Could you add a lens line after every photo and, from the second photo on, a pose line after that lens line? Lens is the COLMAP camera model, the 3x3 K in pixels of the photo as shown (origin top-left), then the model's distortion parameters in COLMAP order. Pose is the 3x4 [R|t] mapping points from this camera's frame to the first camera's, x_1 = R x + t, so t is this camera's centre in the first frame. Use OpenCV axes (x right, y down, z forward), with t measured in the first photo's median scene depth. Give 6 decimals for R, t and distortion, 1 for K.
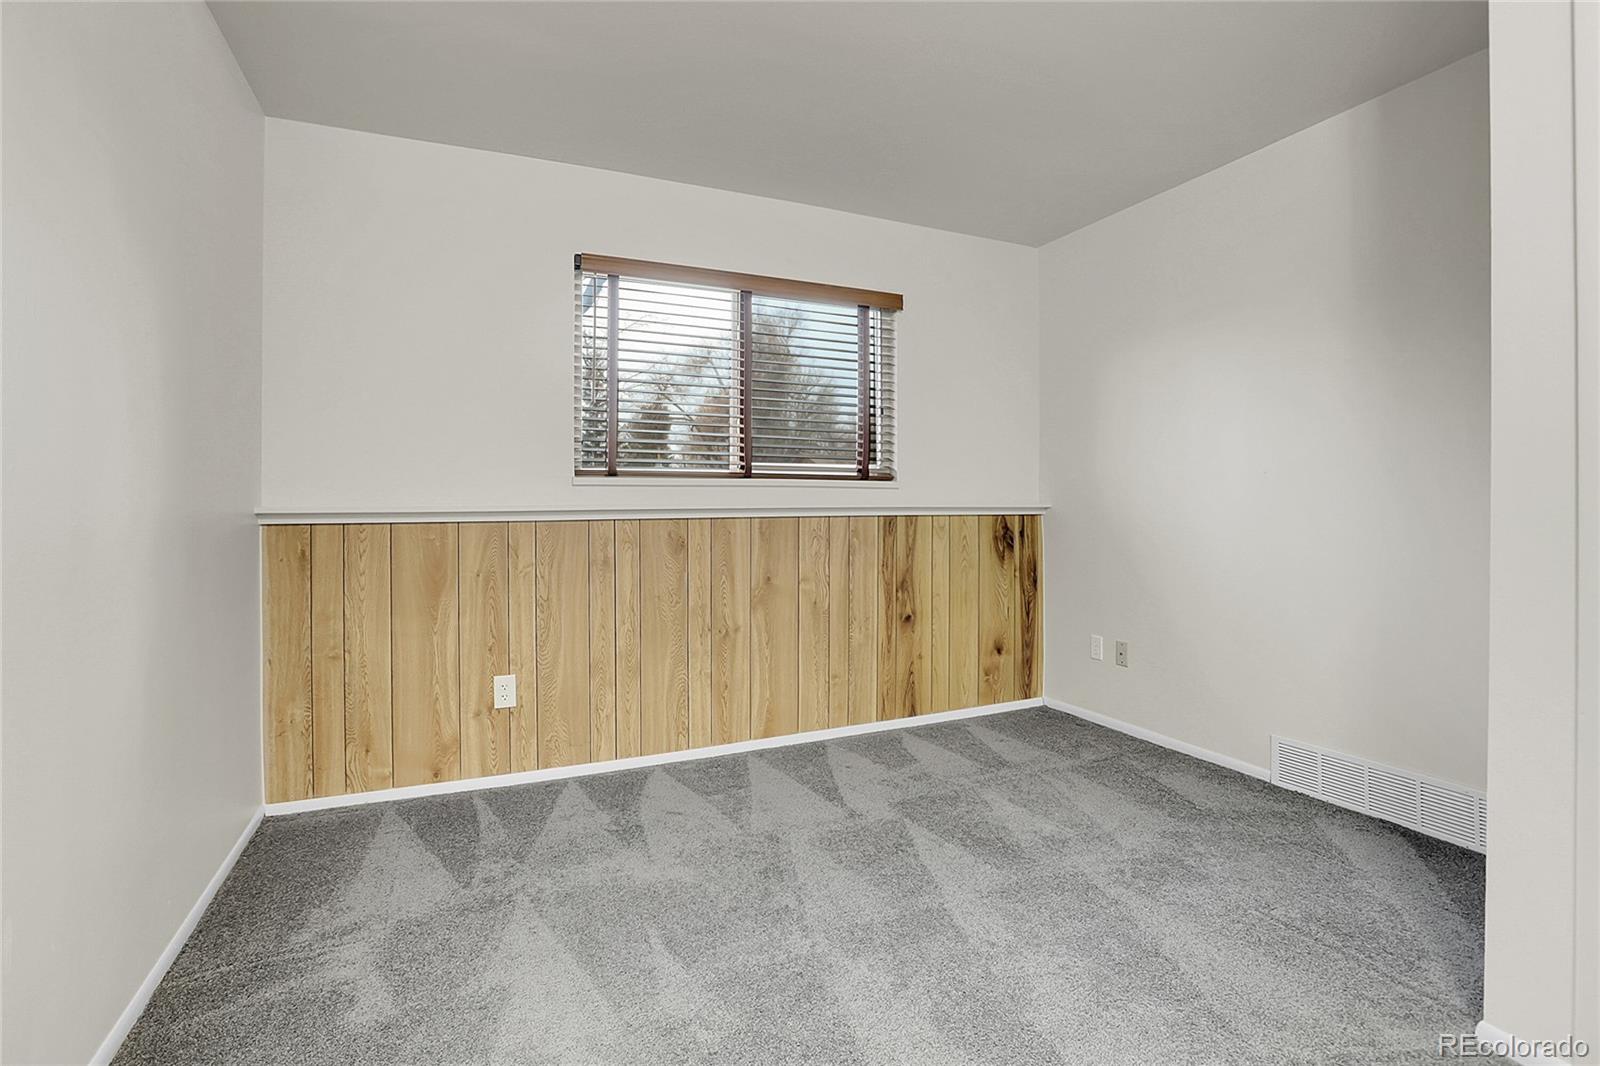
lens RADIAL K [[742.3, 0, 796.1], [0, 742.3, 505.4], [0, 0, 1]] dist [-0.023755, 0.003970]
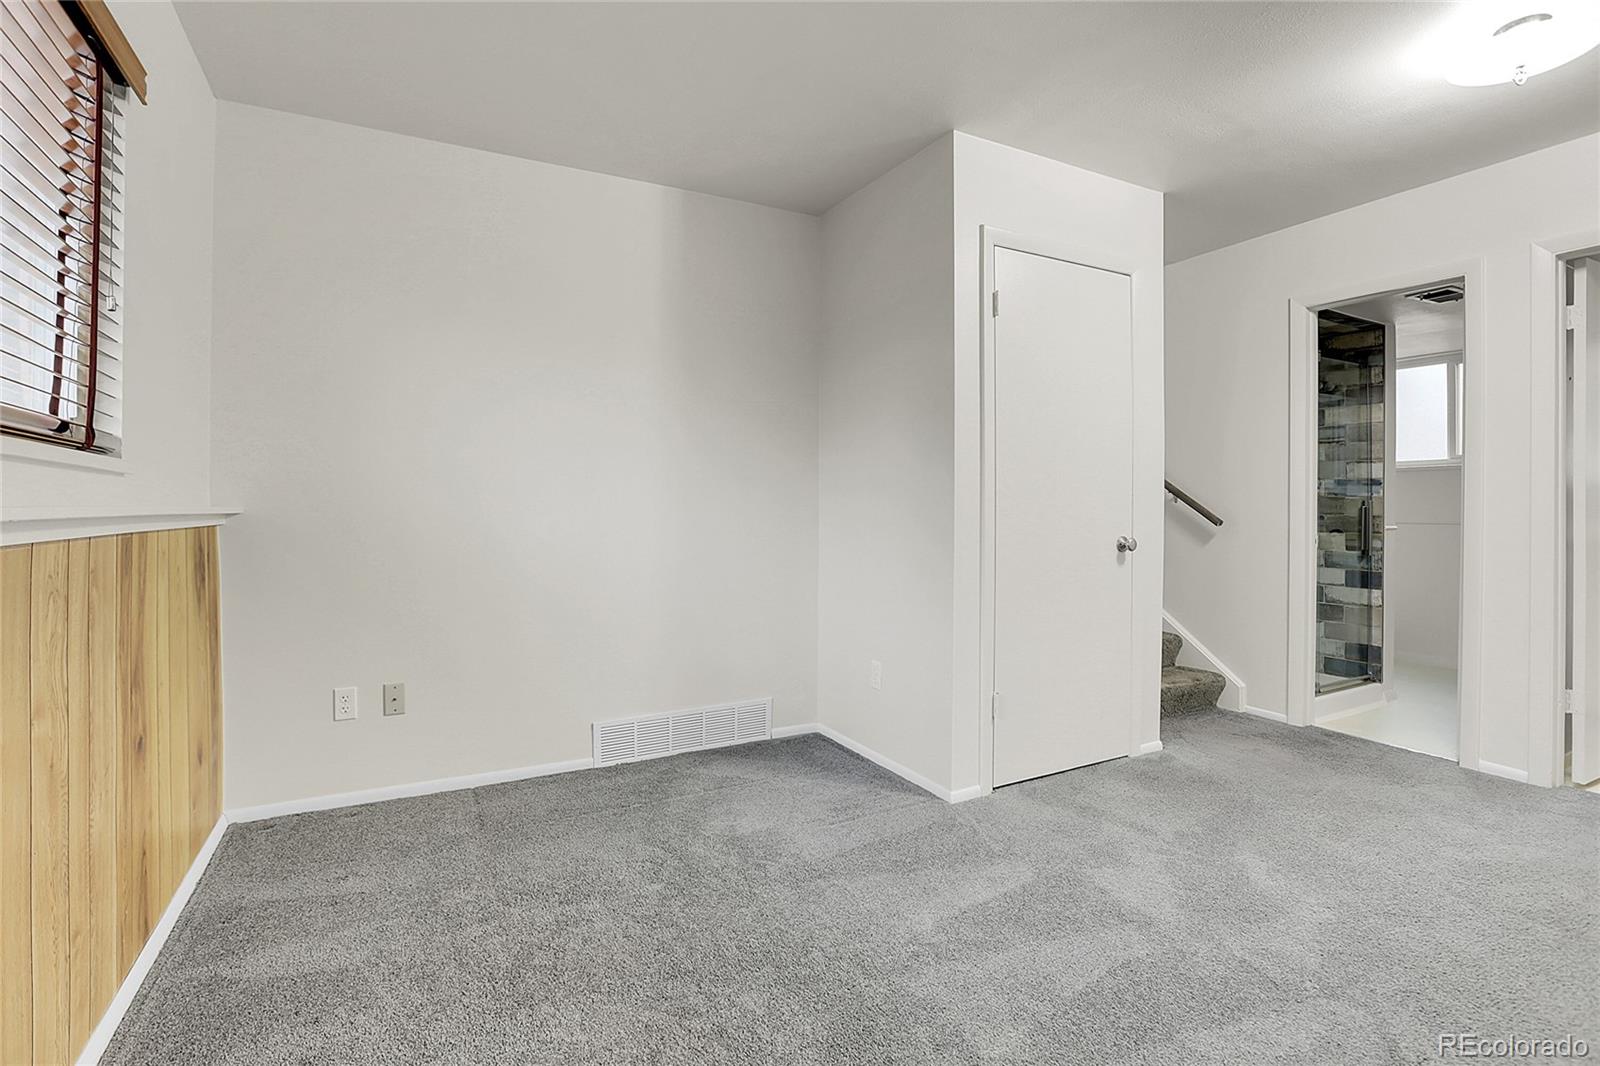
lens RADIAL K [[742.3, 0, 790.4], [0, 742.3, 518.2], [0, 0, 1]] dist [-0.023755, 0.003970]
pose [[-0.055479, -0.013268, 0.998372, -0.428484], [0.002592, 0.999906, 0.013432, -0.000402], [-0.998456, 0.003333, -0.055439, 0.749191]]
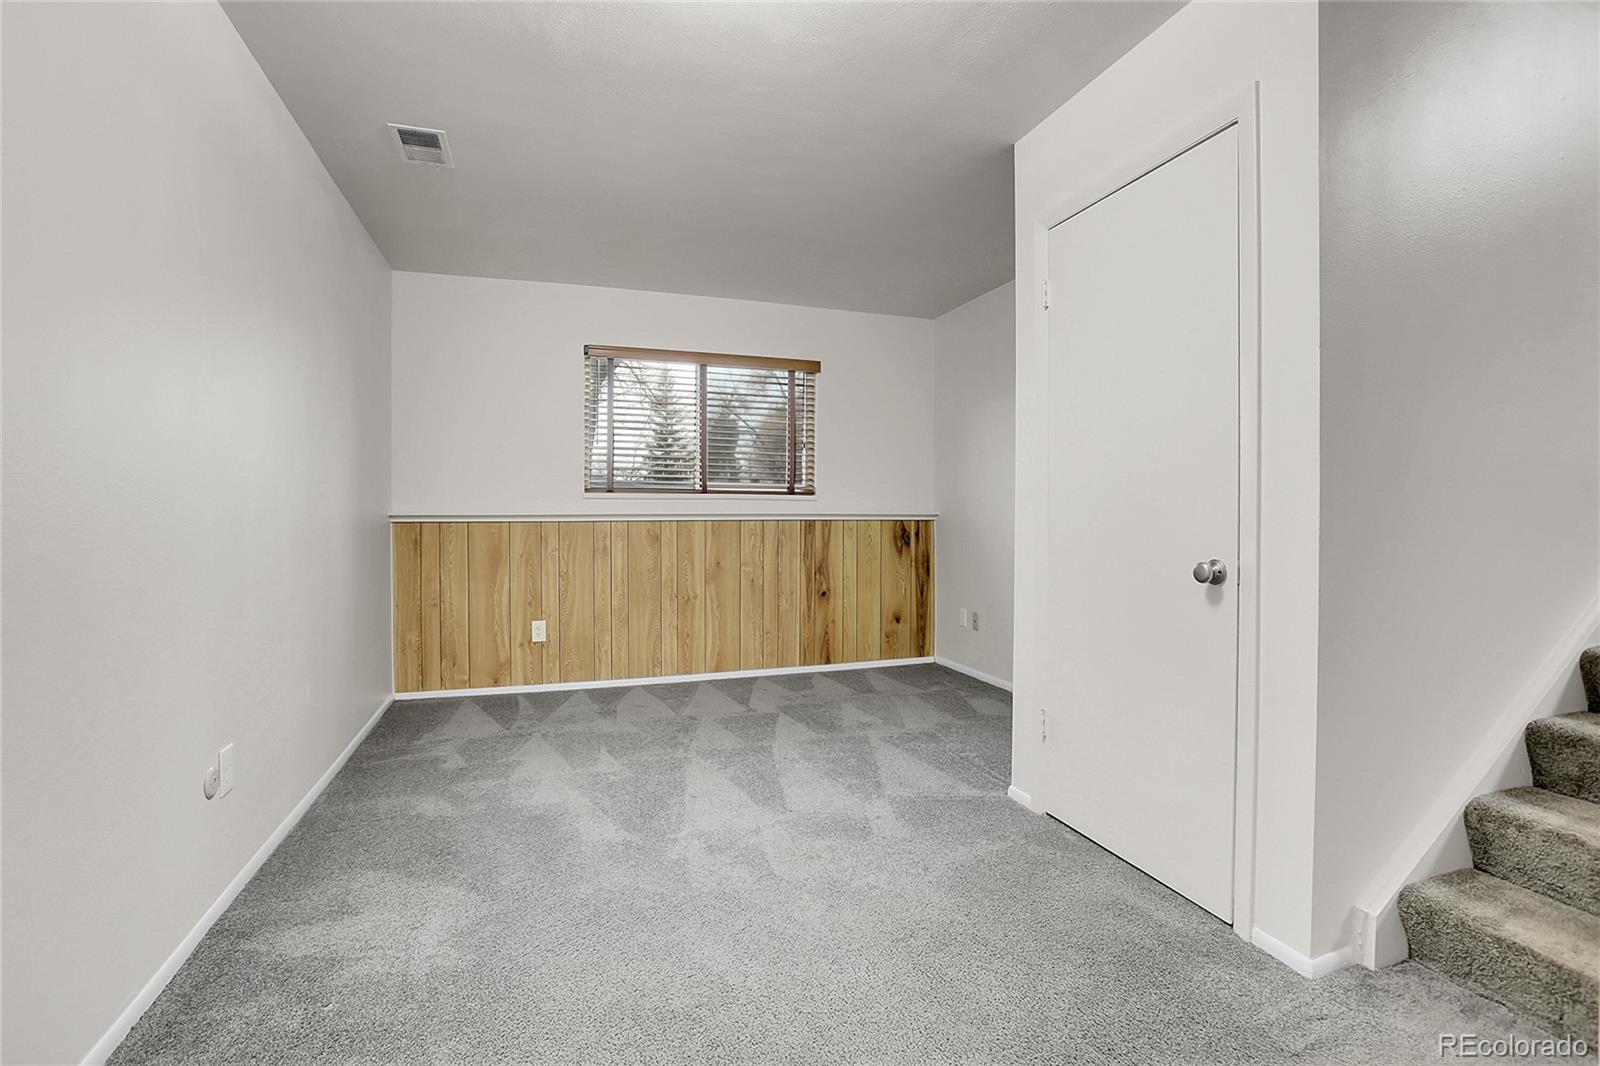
lens RADIAL K [[742.3, 0, 796.8], [0, 742.3, 527.8], [0, 0, 1]] dist [-0.023755, 0.003970]
pose [[0.995297, 0.006614, -0.096649, 0.290602], [-0.004802, 0.999809, 0.018966, 0.002579], [0.096756, -0.018413, 0.995138, -0.484930]]
